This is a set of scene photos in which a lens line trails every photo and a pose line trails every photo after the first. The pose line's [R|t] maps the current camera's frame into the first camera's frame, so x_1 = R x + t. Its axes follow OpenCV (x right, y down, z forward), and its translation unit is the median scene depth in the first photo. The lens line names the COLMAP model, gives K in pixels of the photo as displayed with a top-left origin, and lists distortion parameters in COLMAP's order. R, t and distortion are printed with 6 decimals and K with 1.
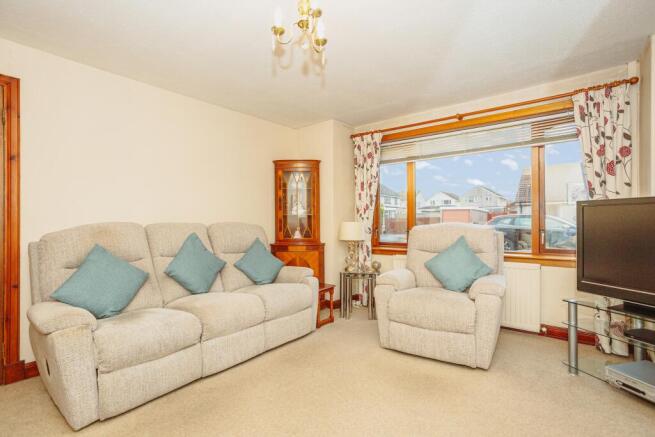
lens RADIAL K [[319.0, 0, 326.0], [0, 319.0, 219.7], [0, 0, 1]] dist [-0.014007, 0.002325]
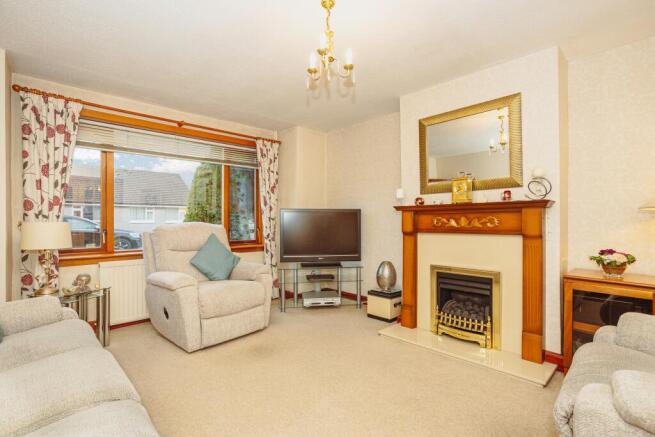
lens RADIAL K [[319.0, 0, 326.0], [0, 319.0, 219.7], [0, 0, 1]] dist [-0.014007, 0.002325]
pose [[0.117467, 0.009936, 0.993027, -0.500161], [0.003972, 0.999937, -0.010475, 0.010975], [-0.993069, 0.005175, 0.117420, 0.336404]]
